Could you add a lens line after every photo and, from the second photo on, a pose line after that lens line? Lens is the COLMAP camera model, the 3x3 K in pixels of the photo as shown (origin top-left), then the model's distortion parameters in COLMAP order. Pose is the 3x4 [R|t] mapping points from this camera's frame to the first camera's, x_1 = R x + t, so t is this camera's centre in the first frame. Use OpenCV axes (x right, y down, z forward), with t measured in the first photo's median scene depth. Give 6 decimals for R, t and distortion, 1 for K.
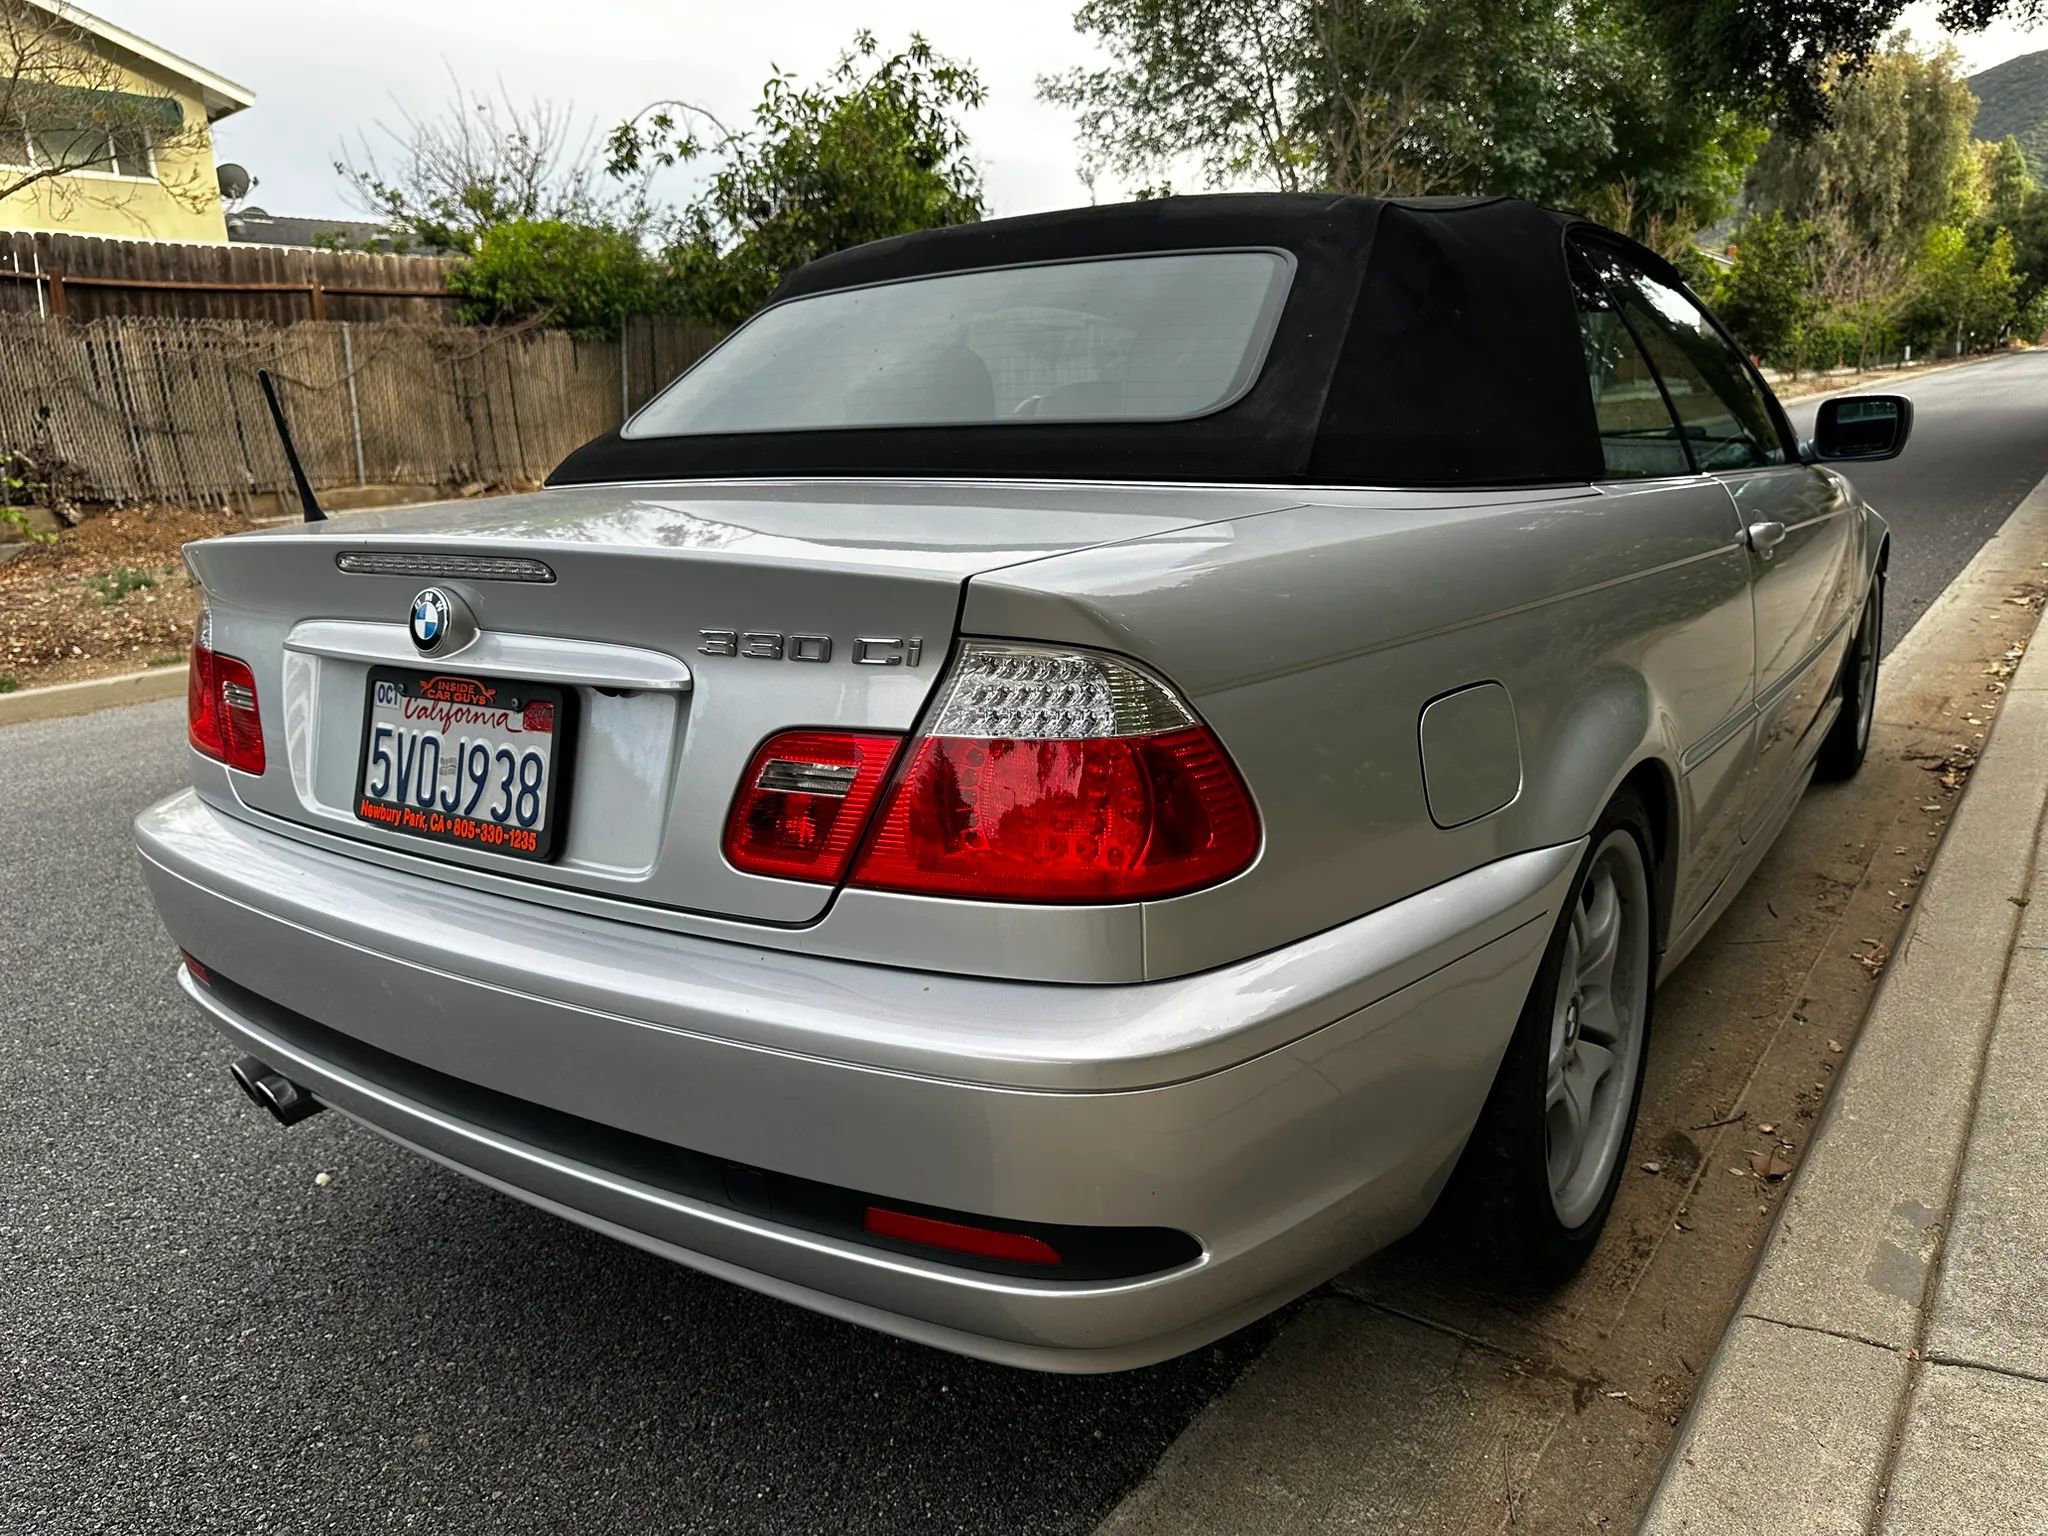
lens RADIAL K [[1434.0, 0, 1029.0], [0, 1434.0, 782.6], [0, 0, 1]] dist [-0.003056, 0.005381]
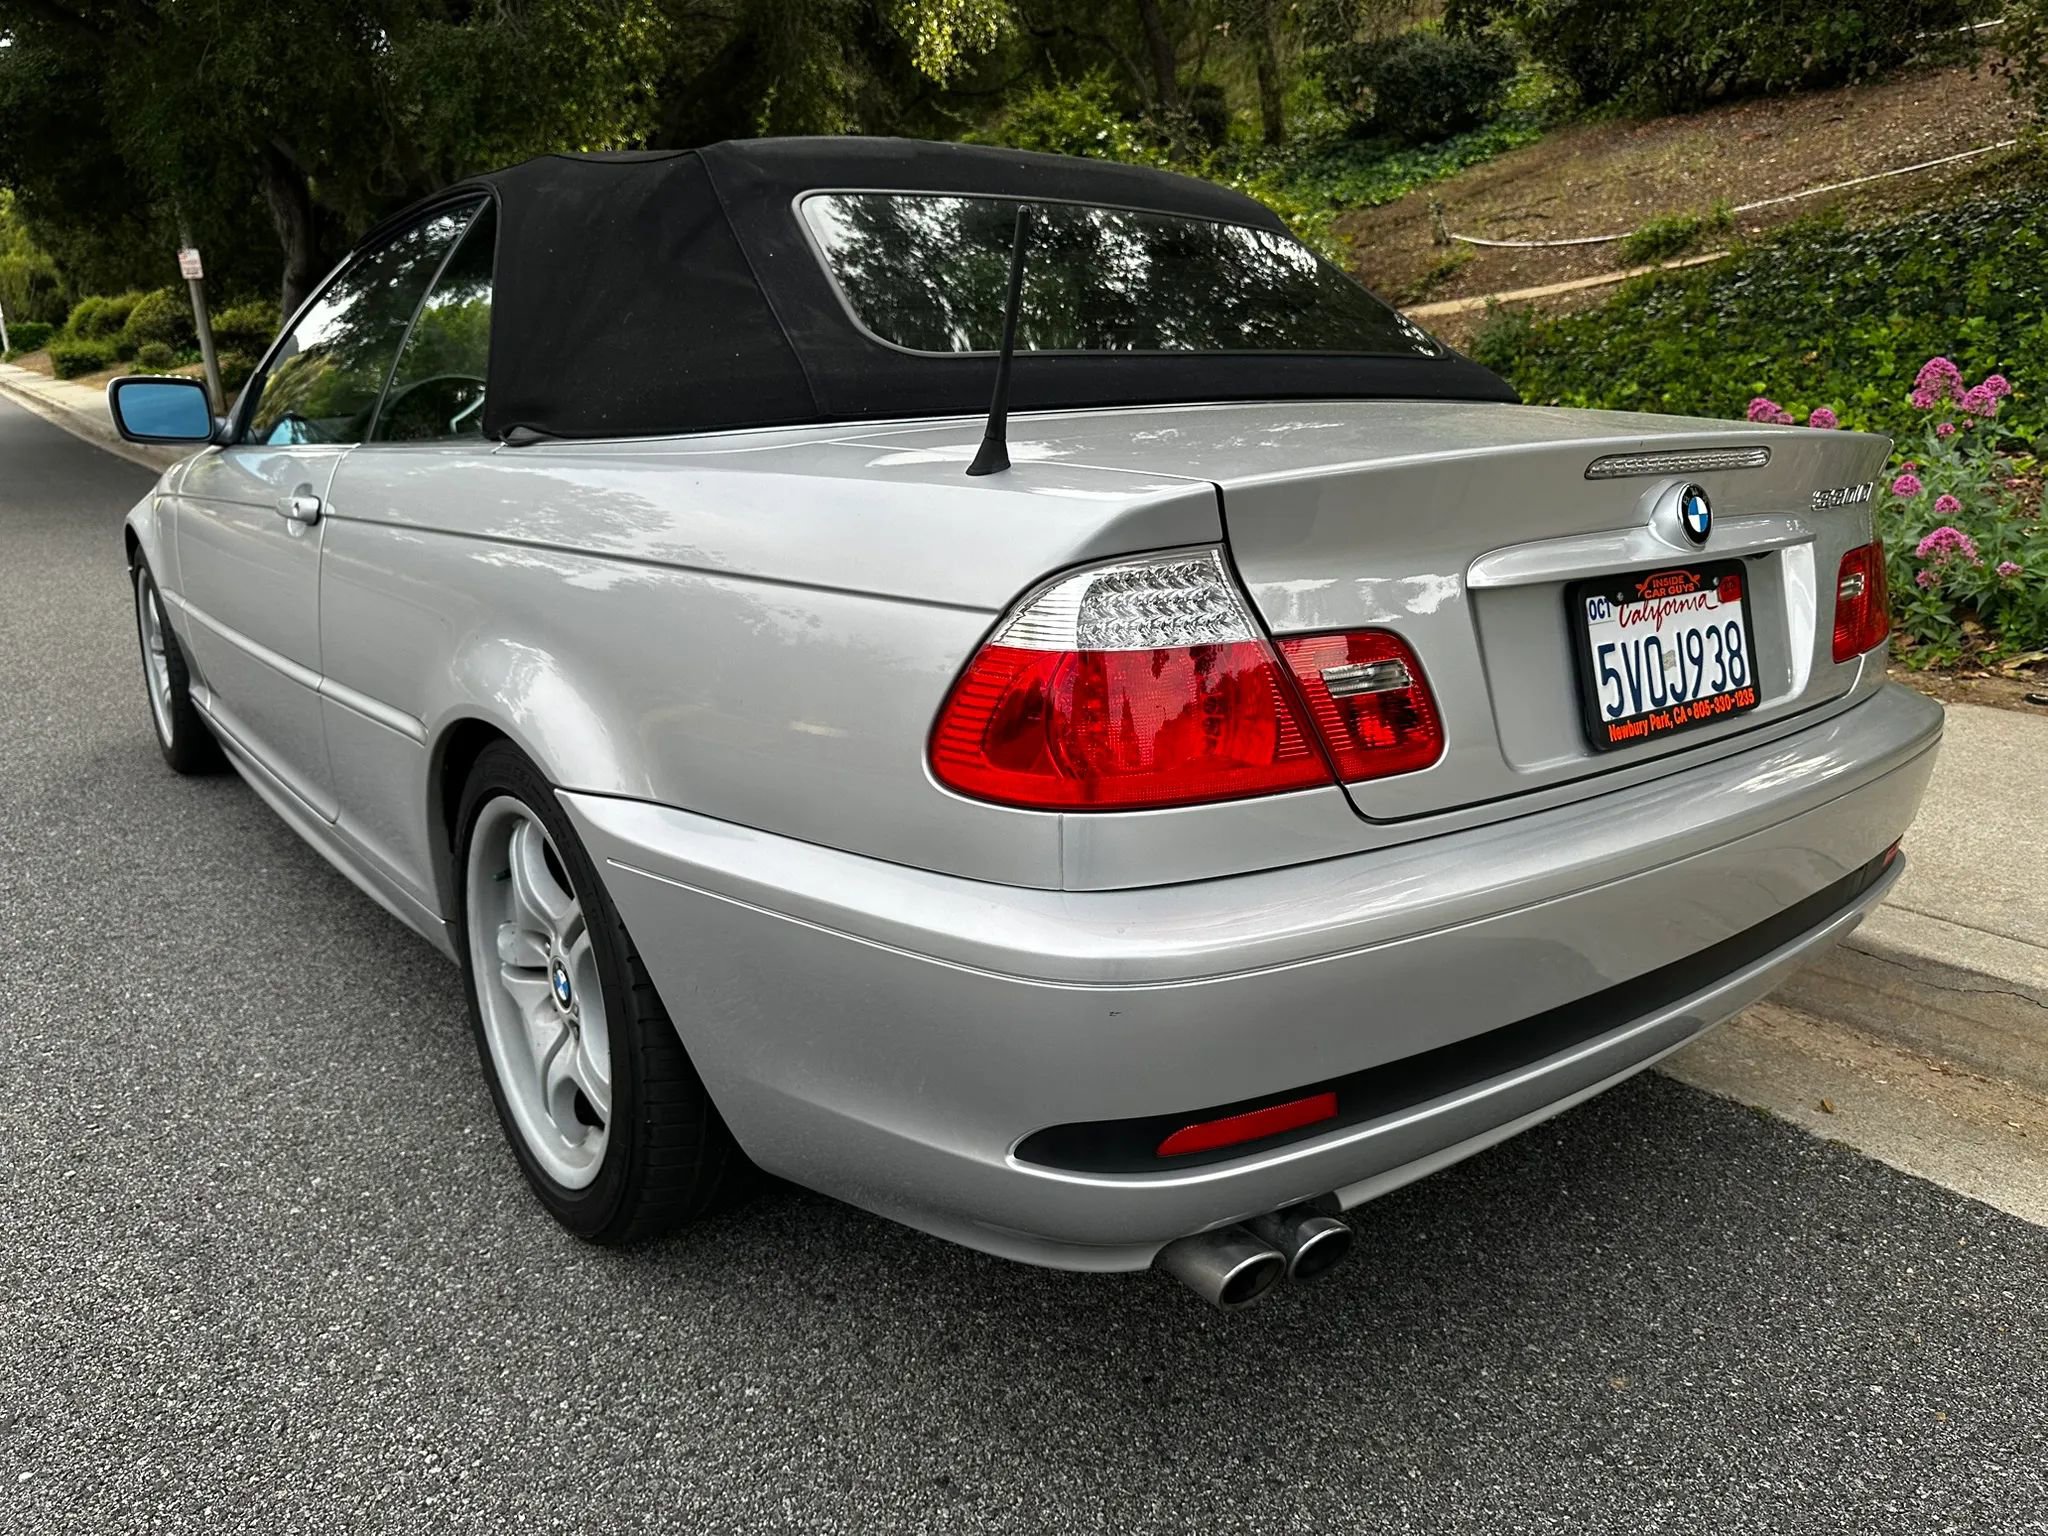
lens RADIAL K [[1442.6, 0, 1024.0], [0, 1442.6, 768.0], [0, 0, 1]] dist [0.028455, -0.041499]
pose [[0.308190, -0.211525, 0.927511, -1.486812], [0.228976, 0.962798, 0.143489, -0.186463], [-0.923357, 0.168156, 0.345159, 1.049739]]
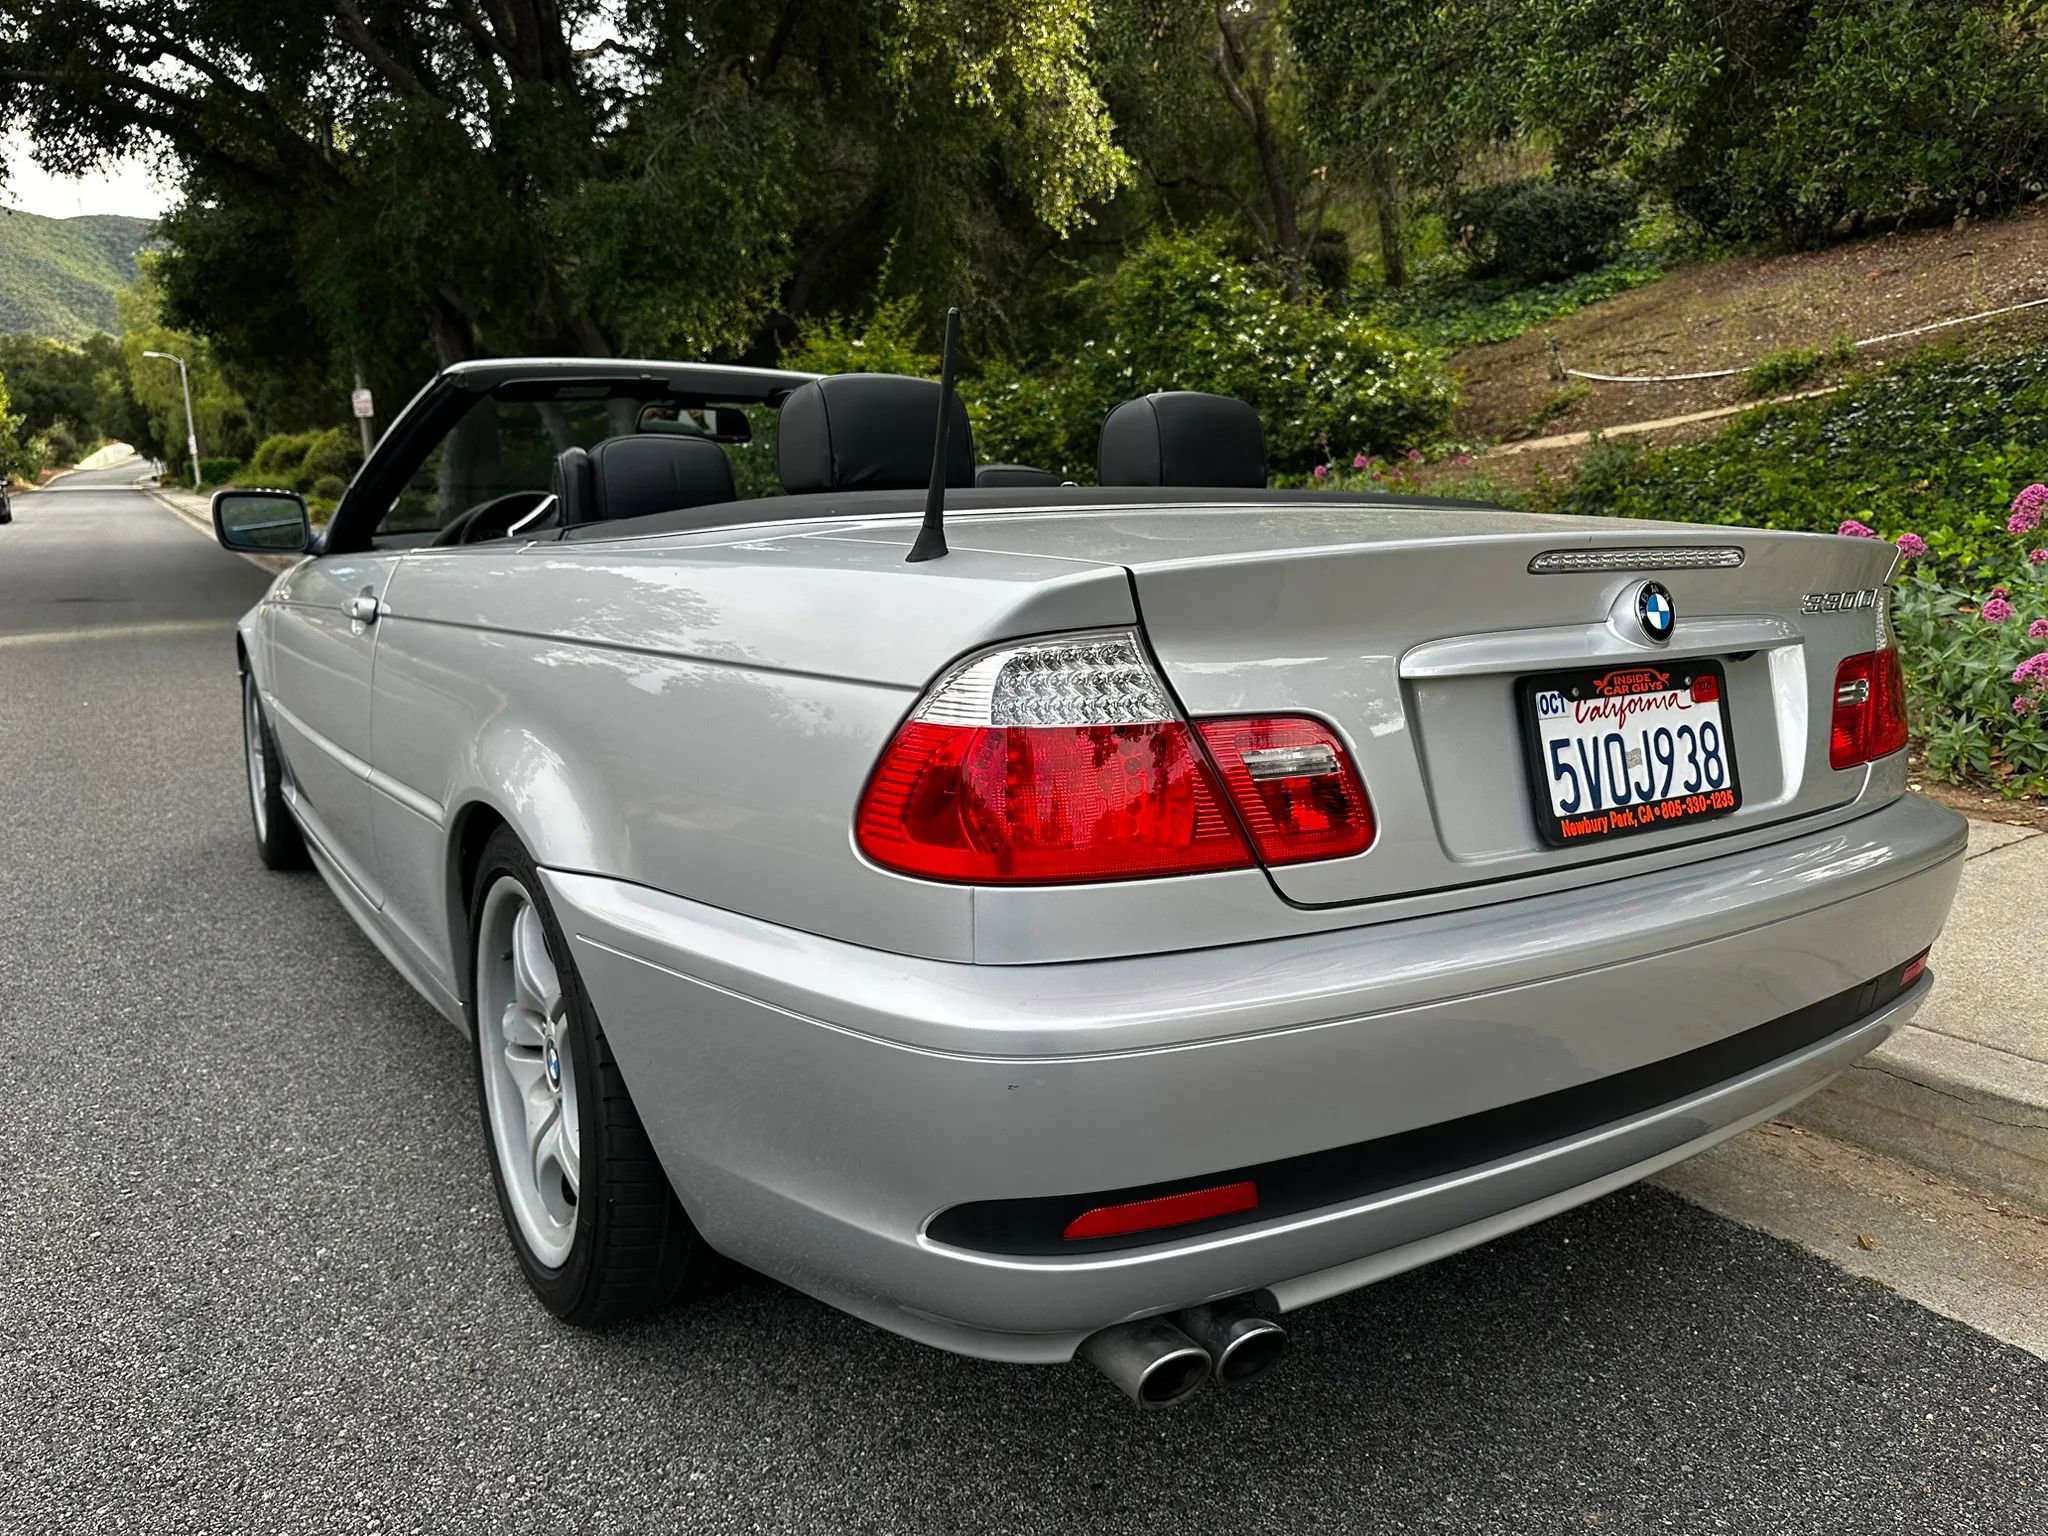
lens RADIAL K [[1438.9, 0, 1032.7], [0, 1438.9, 783.2], [0, 0, 1]] dist [0.025327, -0.033974]
pose [[0.383286, -0.133120, 0.913986, -1.462521], [0.216795, 0.974880, 0.051075, -0.134154], [-0.897826, 0.178572, 0.402518, 0.944767]]
